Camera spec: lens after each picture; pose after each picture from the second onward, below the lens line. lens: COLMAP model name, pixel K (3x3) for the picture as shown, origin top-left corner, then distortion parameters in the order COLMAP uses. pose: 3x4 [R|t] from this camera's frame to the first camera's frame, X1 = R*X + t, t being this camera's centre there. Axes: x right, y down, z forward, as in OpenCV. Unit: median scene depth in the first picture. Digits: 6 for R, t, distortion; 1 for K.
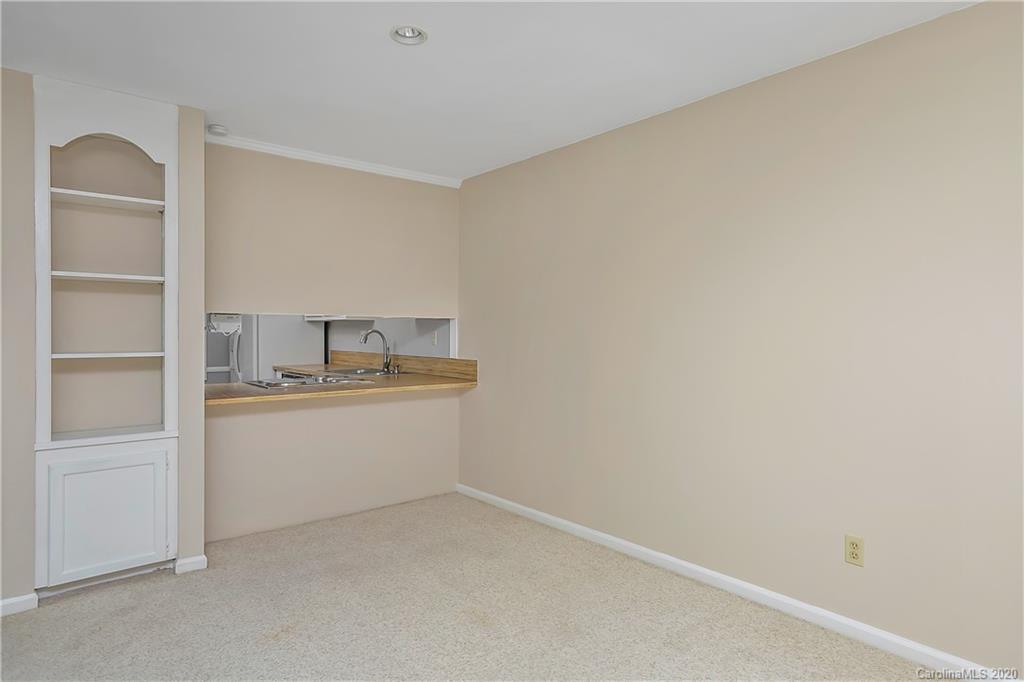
lens RADIAL K [[594.8, 0, 512.0], [0, 594.8, 341.0], [0, 0, 1]] dist [0.002753, 0.001354]
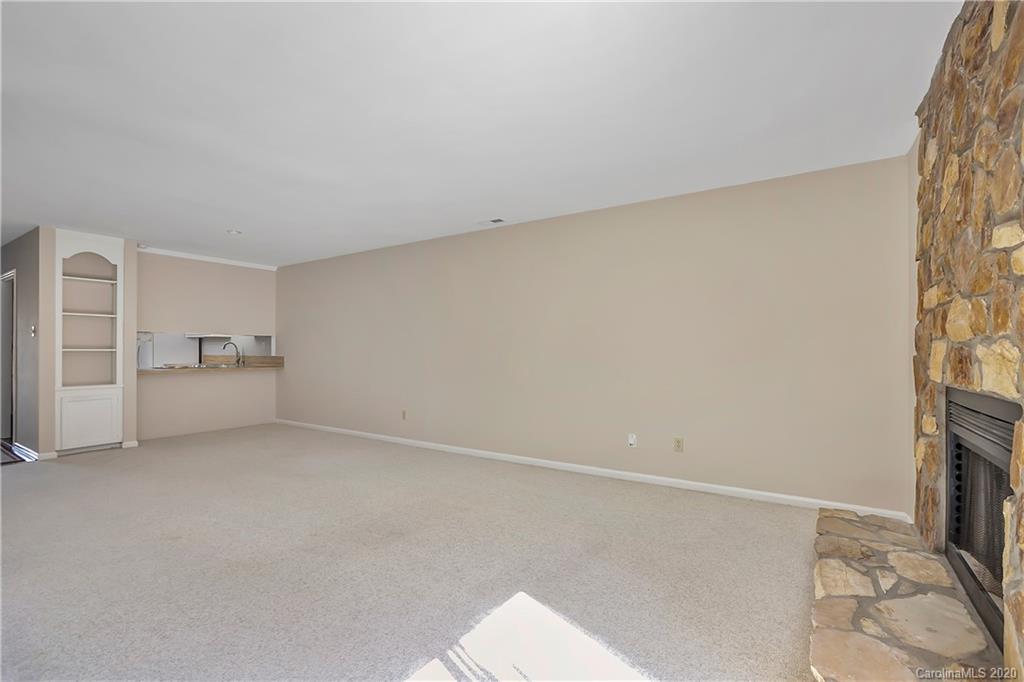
lens RADIAL K [[464.3, 0, 510.2], [0, 464.3, 352.6], [0, 0, 1]] dist [-0.001042, -0.000306]
pose [[0.959099, 0.001231, 0.283069, 0.235856], [0.001590, 0.999951, -0.009736, 0.035822], [-0.283068, 0.009788, 0.959050, -0.758906]]
